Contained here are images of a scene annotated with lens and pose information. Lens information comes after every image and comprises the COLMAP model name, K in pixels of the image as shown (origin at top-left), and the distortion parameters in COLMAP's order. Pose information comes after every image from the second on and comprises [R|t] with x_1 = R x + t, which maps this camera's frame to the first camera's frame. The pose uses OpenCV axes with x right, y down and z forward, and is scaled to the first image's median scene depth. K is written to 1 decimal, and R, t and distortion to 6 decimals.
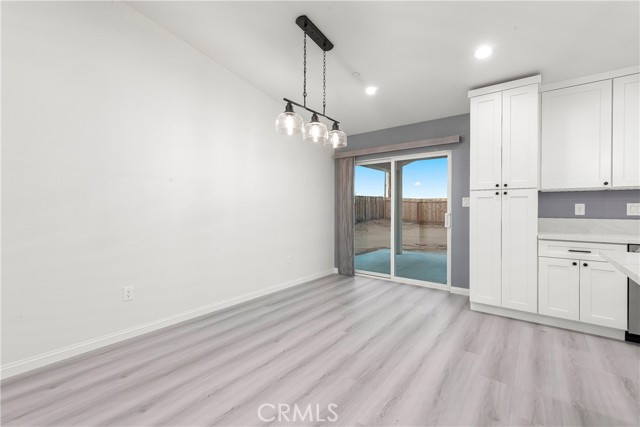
lens RADIAL K [[279.5, 0, 322.7], [0, 279.5, 209.1], [0, 0, 1]] dist [0.010535, -0.001698]
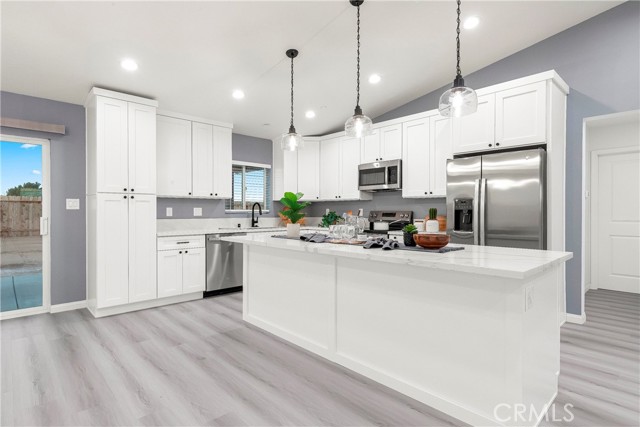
lens RADIAL K [[328.5, 0, 321.1], [0, 328.5, 213.3], [0, 0, 1]] dist [0.005580, 0.000267]
pose [[0.162276, -0.009294, 0.986702, -0.487211], [0.000538, 0.999956, 0.009330, -0.006193], [-0.986745, -0.000983, 0.162274, 0.069887]]
